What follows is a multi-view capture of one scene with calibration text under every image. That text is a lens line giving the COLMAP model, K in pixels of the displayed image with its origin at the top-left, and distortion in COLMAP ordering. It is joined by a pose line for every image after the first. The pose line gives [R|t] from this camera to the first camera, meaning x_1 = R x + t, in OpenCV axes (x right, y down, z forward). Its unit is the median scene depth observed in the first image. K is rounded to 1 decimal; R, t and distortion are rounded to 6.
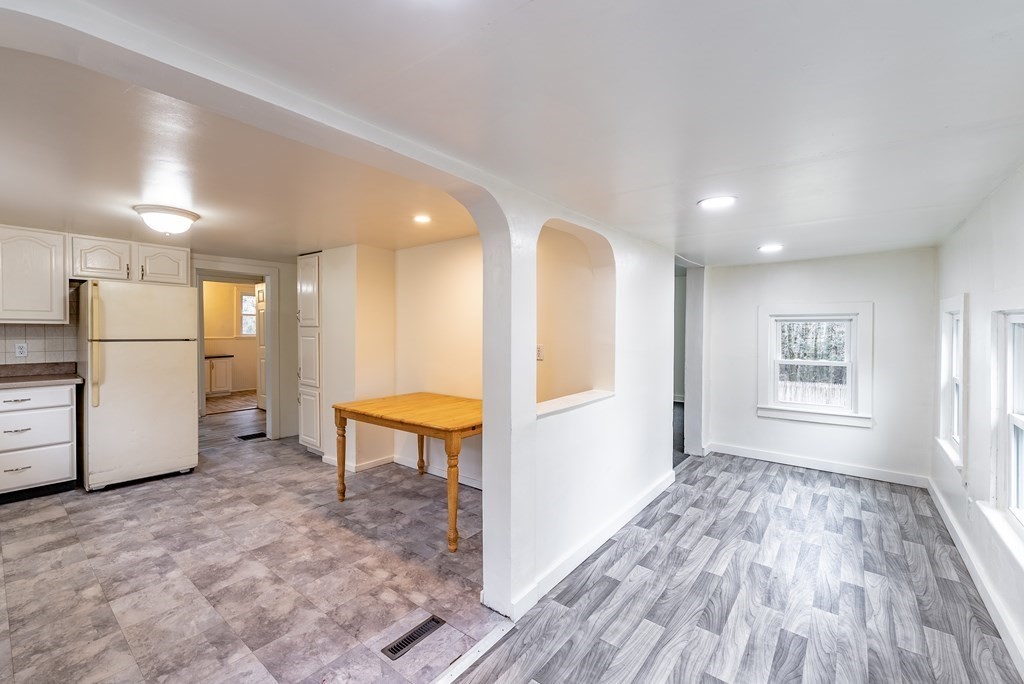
lens RADIAL K [[426.3, 0, 513.1], [0, 426.3, 337.3], [0, 0, 1]] dist [-0.000208, -0.000239]
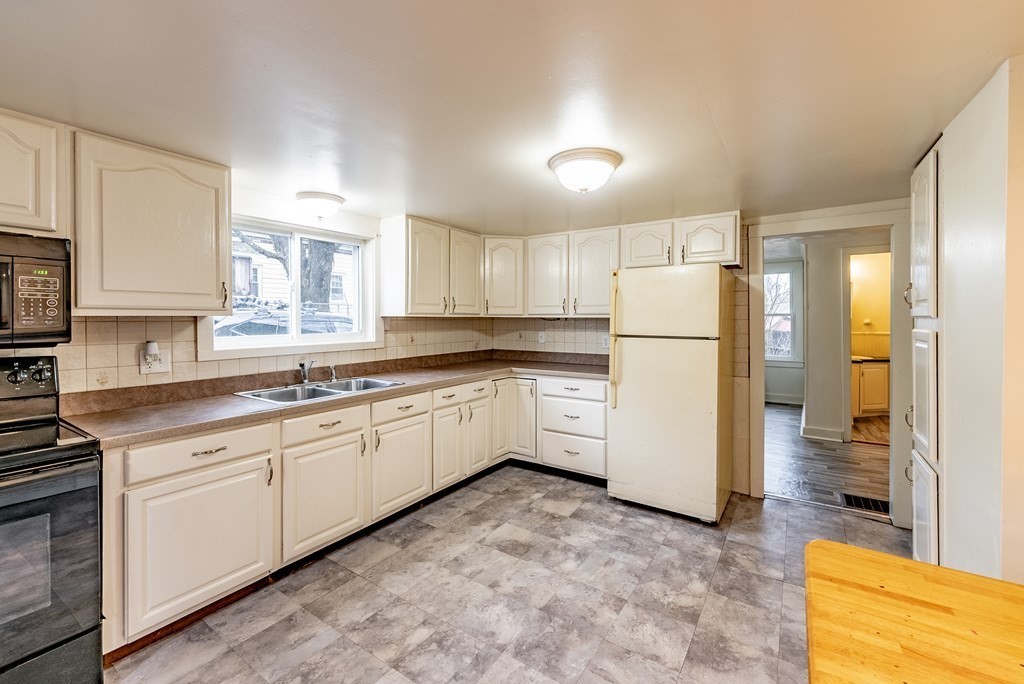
lens RADIAL K [[427.6, 0, 500.5], [0, 427.6, 321.5], [0, 0, 1]] dist [0.000690, -0.000424]
pose [[0.069398, 0.001293, -0.997588, -0.082864], [-0.016160, 0.999869, 0.000171, -0.018621], [0.997458, 0.016109, 0.069410, 0.680862]]
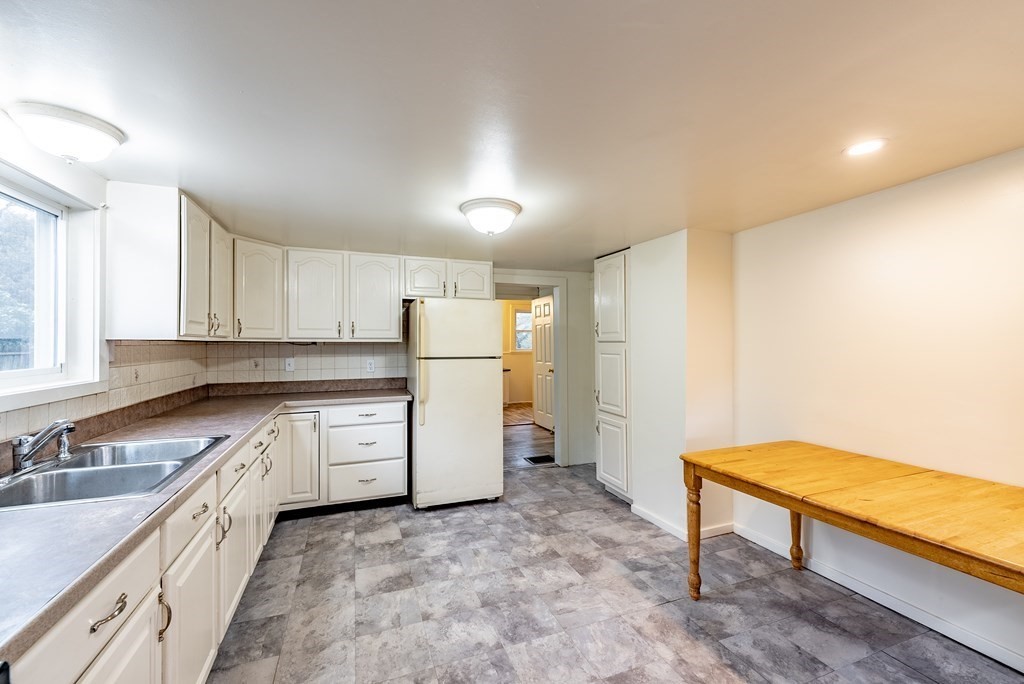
lens RADIAL K [[419.7, 0, 512.0], [0, 419.7, 342.0], [0, 0, 1]] dist [0.000219, -0.000228]
pose [[0.861013, -0.009720, -0.508489, -0.297394], [-0.000568, 0.999798, -0.020073, -0.010600], [0.508582, 0.017572, 0.860834, 0.259770]]
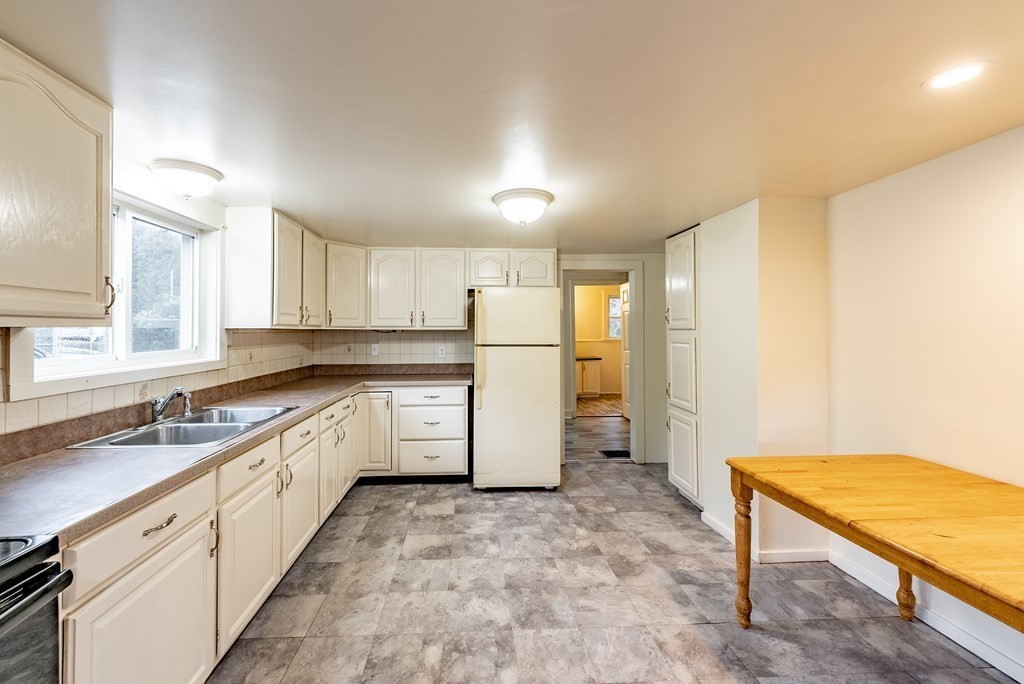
lens RADIAL K [[424.4, 0, 488.3], [0, 424.4, 326.8], [0, 0, 1]] dist [-0.000775, -0.000265]
pose [[0.657829, -0.014449, -0.753029, -0.180789], [-0.005993, 0.999684, -0.024417, -0.012397], [0.753143, 0.020576, 0.657535, 0.327986]]
